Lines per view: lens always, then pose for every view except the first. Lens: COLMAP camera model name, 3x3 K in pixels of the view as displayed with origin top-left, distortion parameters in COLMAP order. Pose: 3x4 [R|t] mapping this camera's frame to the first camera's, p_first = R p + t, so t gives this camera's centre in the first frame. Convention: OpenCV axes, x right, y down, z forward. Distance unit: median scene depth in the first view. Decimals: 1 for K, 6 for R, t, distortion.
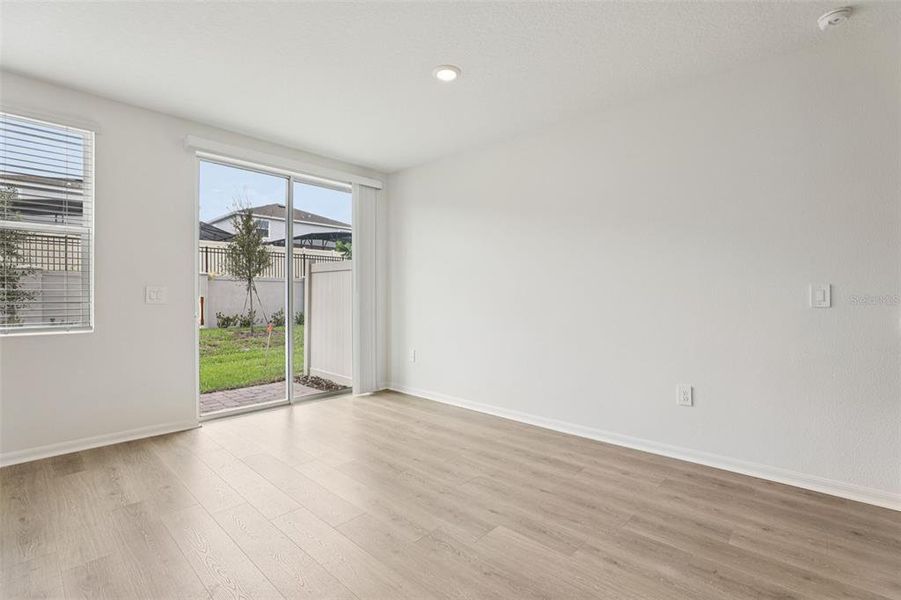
lens RADIAL K [[404.7, 0, 449.3], [0, 404.7, 297.2], [0, 0, 1]] dist [-0.043145, 0.012610]
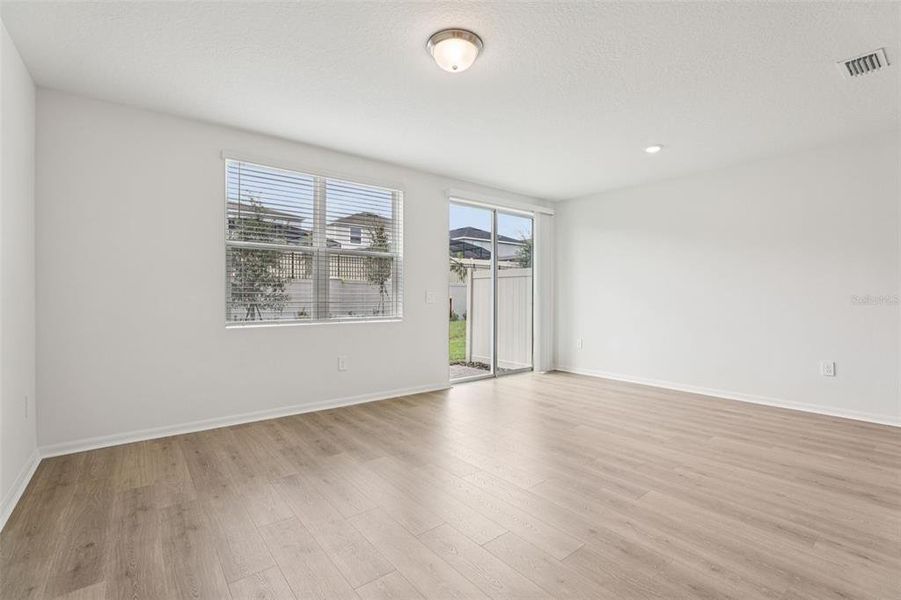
lens RADIAL K [[404.7, 0, 449.3], [0, 404.7, 297.2], [0, 0, 1]] dist [-0.043145, 0.012610]
pose [[0.987133, -0.001629, -0.159890, -0.308729], [0.000936, 0.999990, -0.004410, 0.002684], [0.159896, 0.004203, 0.987125, -0.351950]]
